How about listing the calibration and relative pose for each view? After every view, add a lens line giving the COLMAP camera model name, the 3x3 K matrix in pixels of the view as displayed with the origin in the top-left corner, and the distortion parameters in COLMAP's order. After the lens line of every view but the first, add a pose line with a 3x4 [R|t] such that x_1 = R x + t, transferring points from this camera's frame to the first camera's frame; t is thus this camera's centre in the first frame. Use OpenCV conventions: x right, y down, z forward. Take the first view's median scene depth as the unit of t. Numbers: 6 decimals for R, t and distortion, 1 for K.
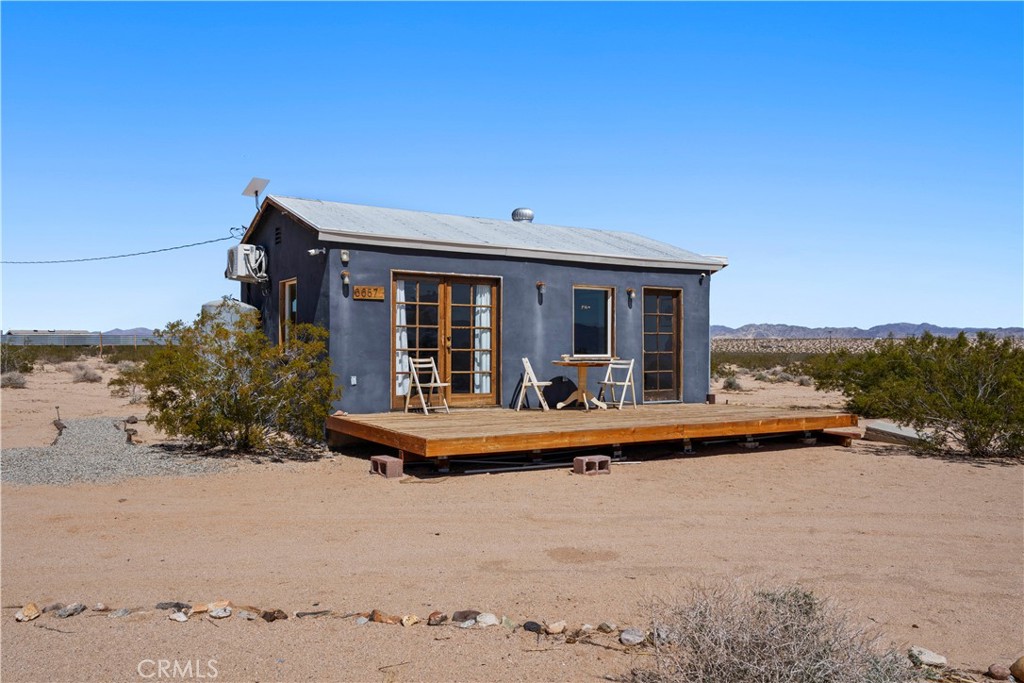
lens RADIAL K [[808.9, 0, 512.0], [0, 808.9, 341.5], [0, 0, 1]] dist [0.000441, -0.000216]
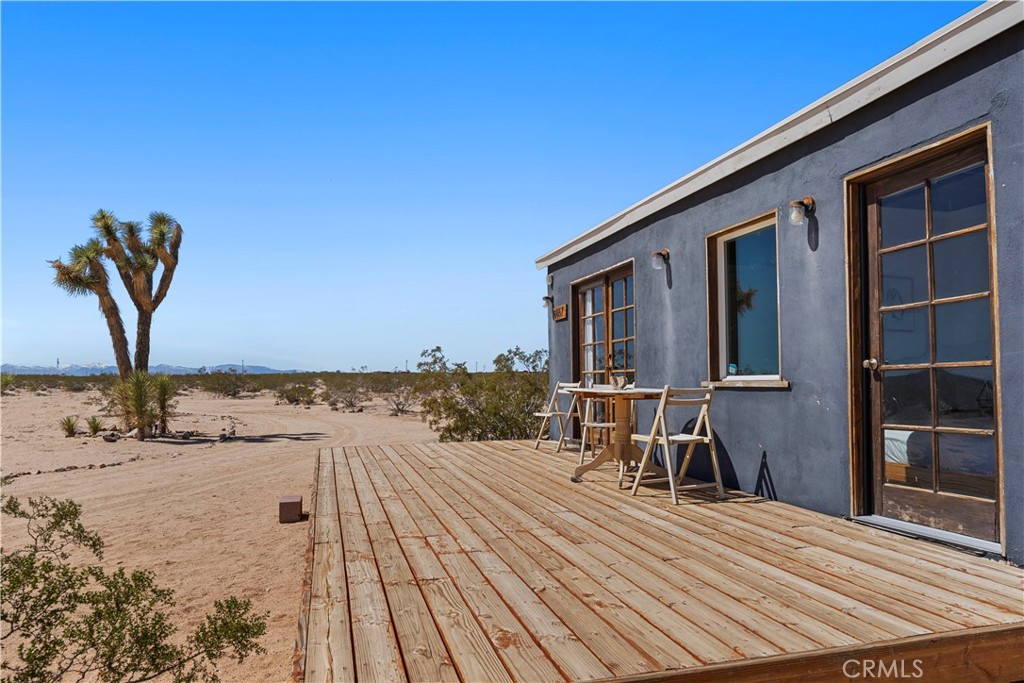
lens RADIAL K [[685.7, 0, 512.0], [0, 685.7, 341.5], [0, 0, 1]] dist [0.003127, 0.002384]
pose [[-0.279715, -0.060198, -0.958194, 0.542074], [0.012479, 0.997720, -0.066324, 0.022776], [0.960002, -0.030509, -0.278326, 1.062380]]
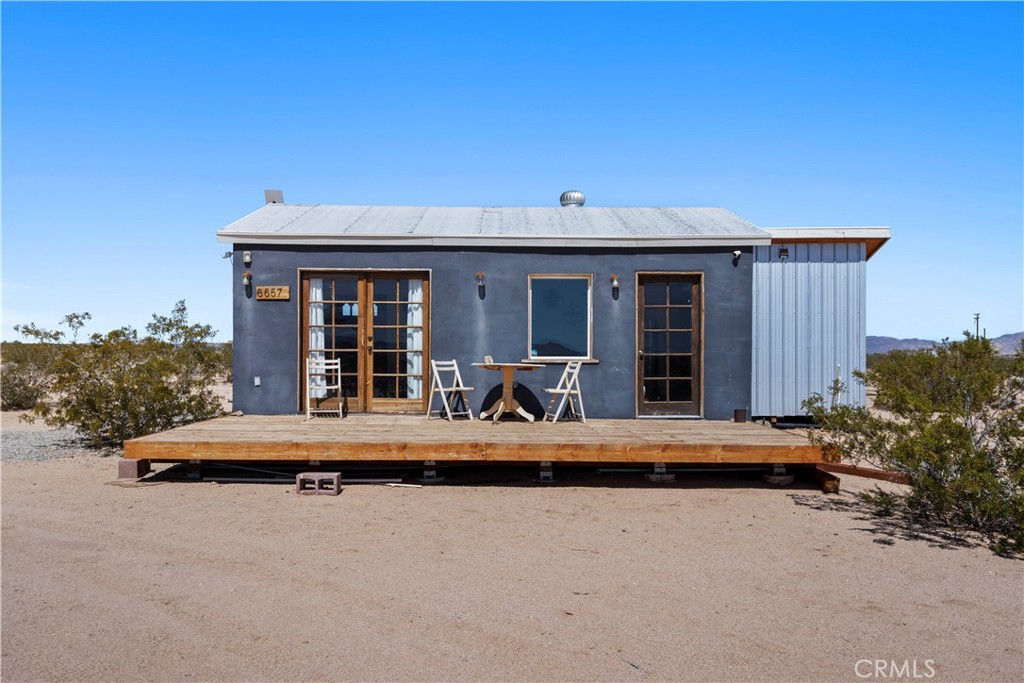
lens RADIAL K [[807.4, 0, 509.9], [0, 807.4, 342.8], [0, 0, 1]] dist [0.010654, 0.003092]
pose [[0.852081, -0.008080, -0.523347, 0.534368], [0.004405, 0.999956, -0.008266, 0.009452], [0.523391, 0.004738, 0.852079, 0.282204]]
